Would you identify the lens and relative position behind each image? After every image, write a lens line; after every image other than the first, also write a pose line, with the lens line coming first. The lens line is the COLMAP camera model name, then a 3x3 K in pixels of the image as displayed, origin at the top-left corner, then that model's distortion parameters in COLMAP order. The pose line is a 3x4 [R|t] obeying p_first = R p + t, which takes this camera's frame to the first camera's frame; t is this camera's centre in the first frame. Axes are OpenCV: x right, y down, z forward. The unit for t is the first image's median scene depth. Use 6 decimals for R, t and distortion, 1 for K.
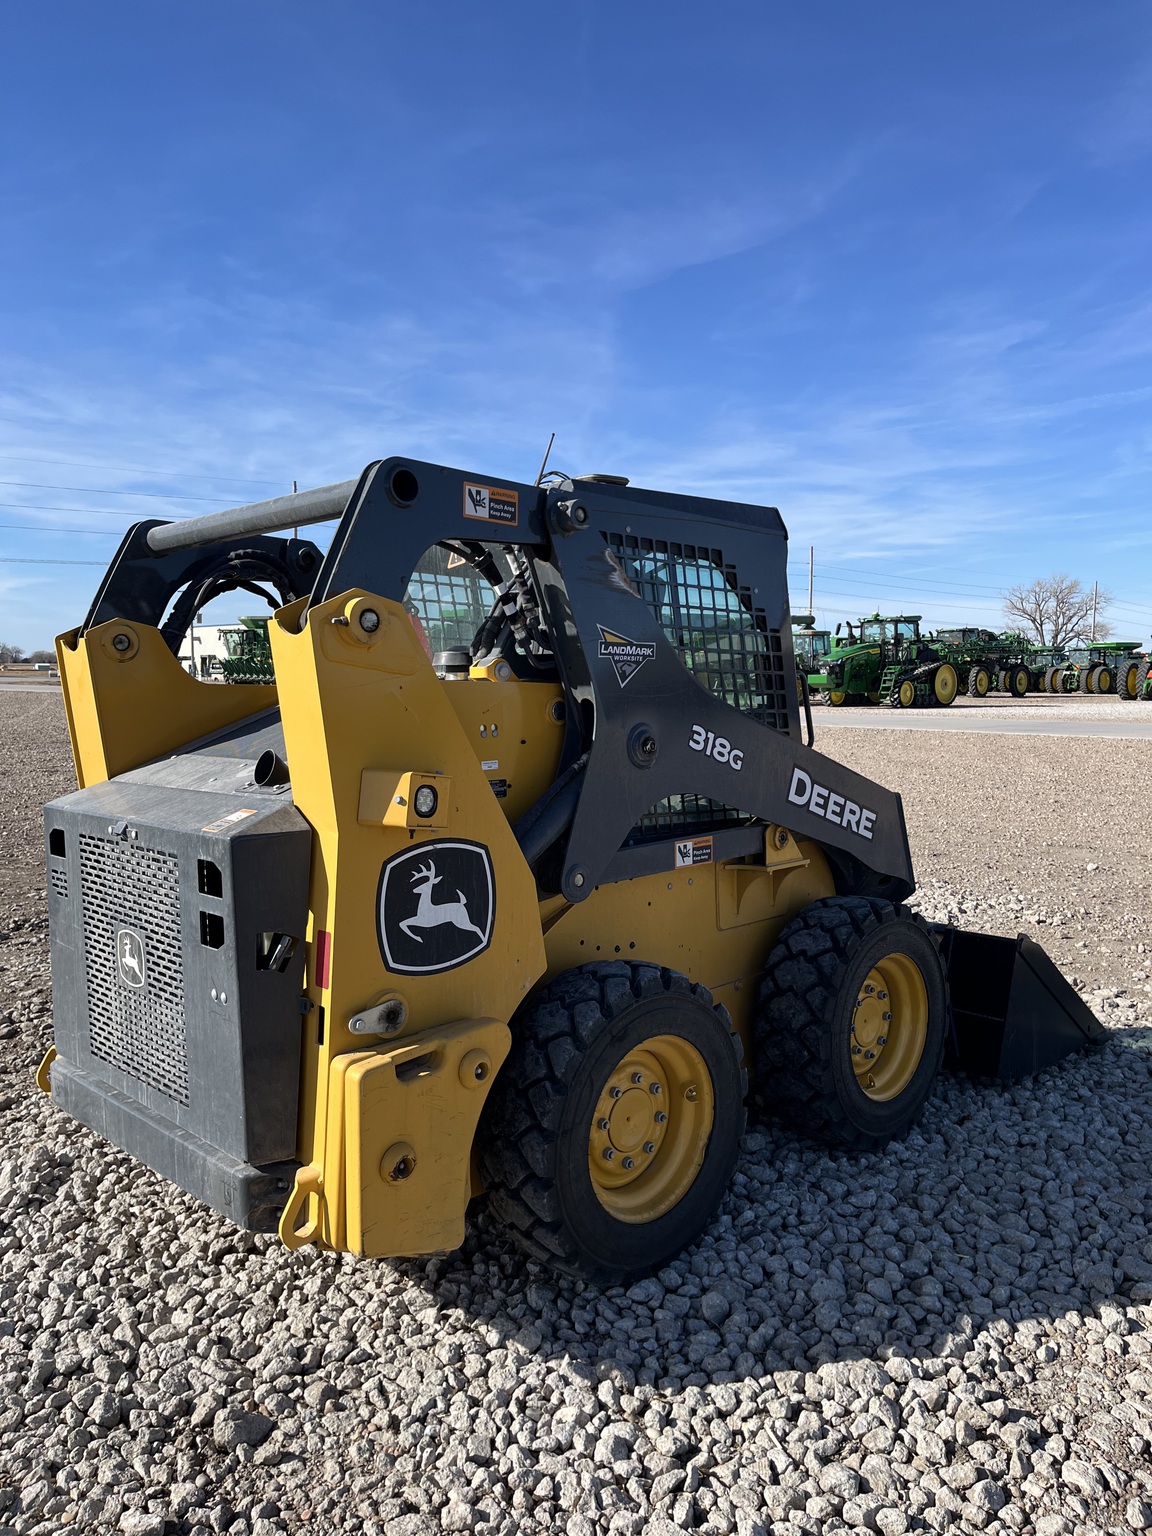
lens RADIAL K [[1130.6, 0, 570.8], [0, 1130.6, 772.4], [0, 0, 1]] dist [0.093866, -0.126091]
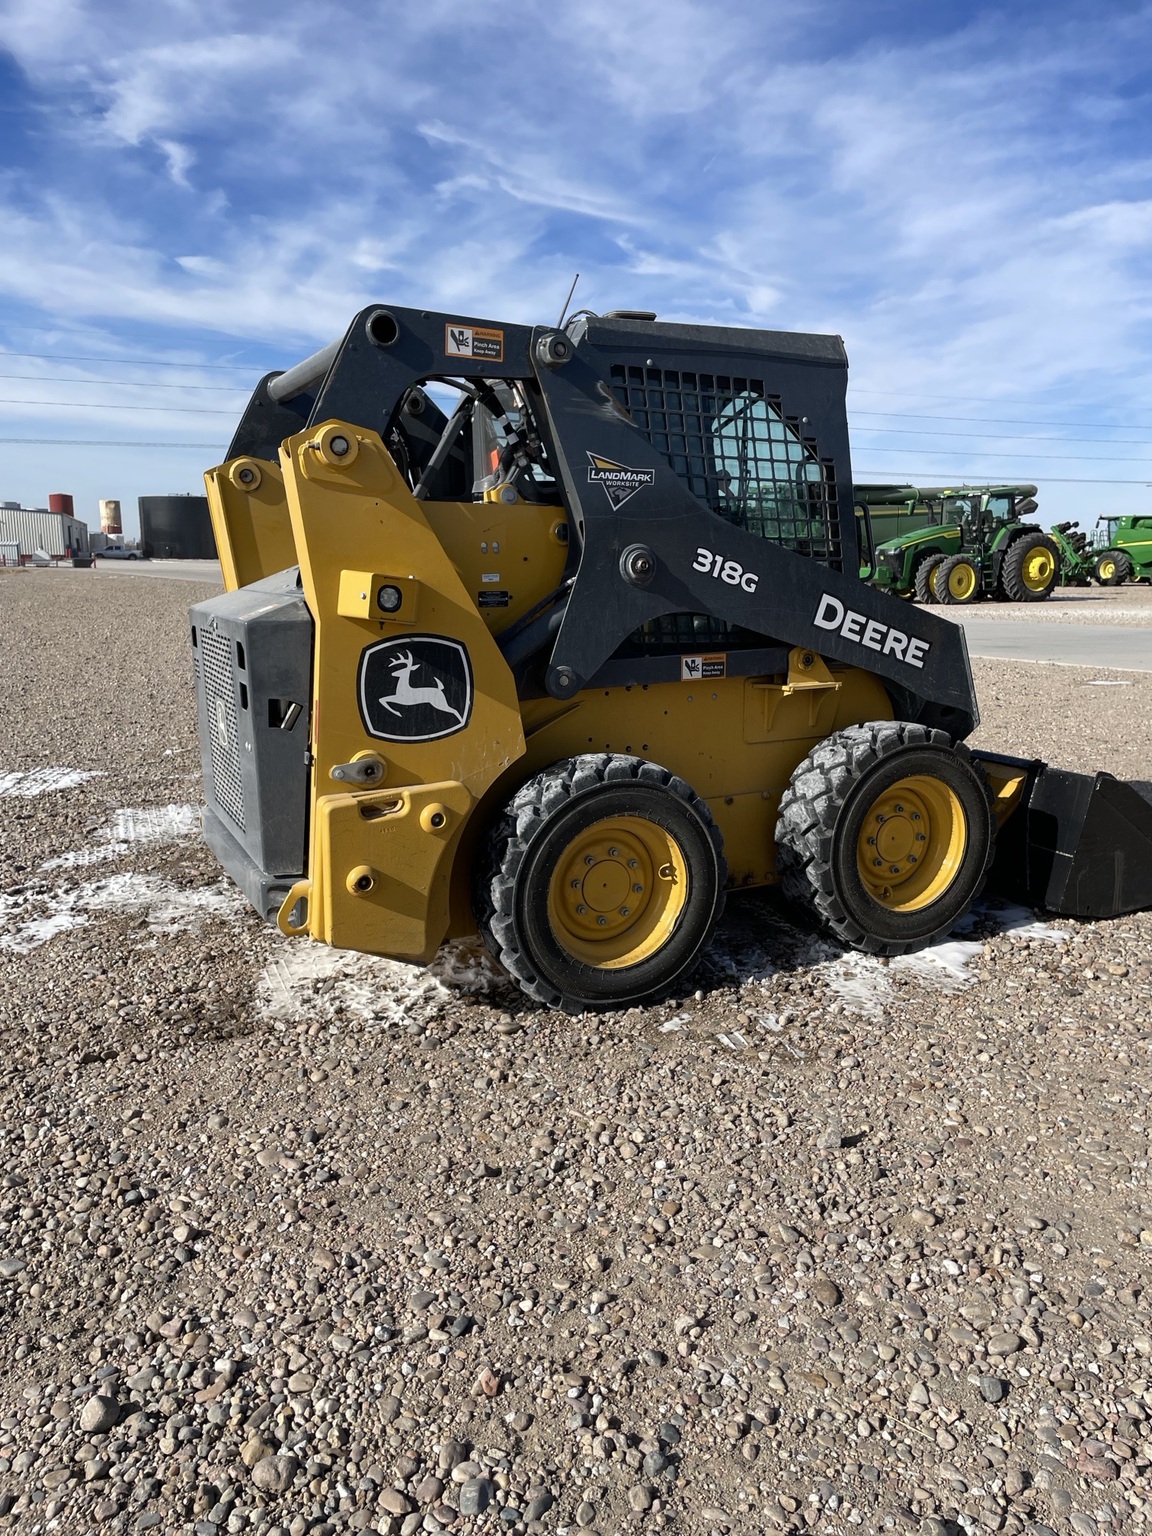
lens RADIAL K [[1109.3, 0, 578.2], [0, 1109.3, 773.2], [0, 0, 1]] dist [0.071029, -0.001216]
pose [[0.950983, 0.065515, -0.302224, 0.343650], [-0.028781, 0.991810, 0.124439, 0.044173], [0.307902, -0.109641, 0.945080, -0.075327]]
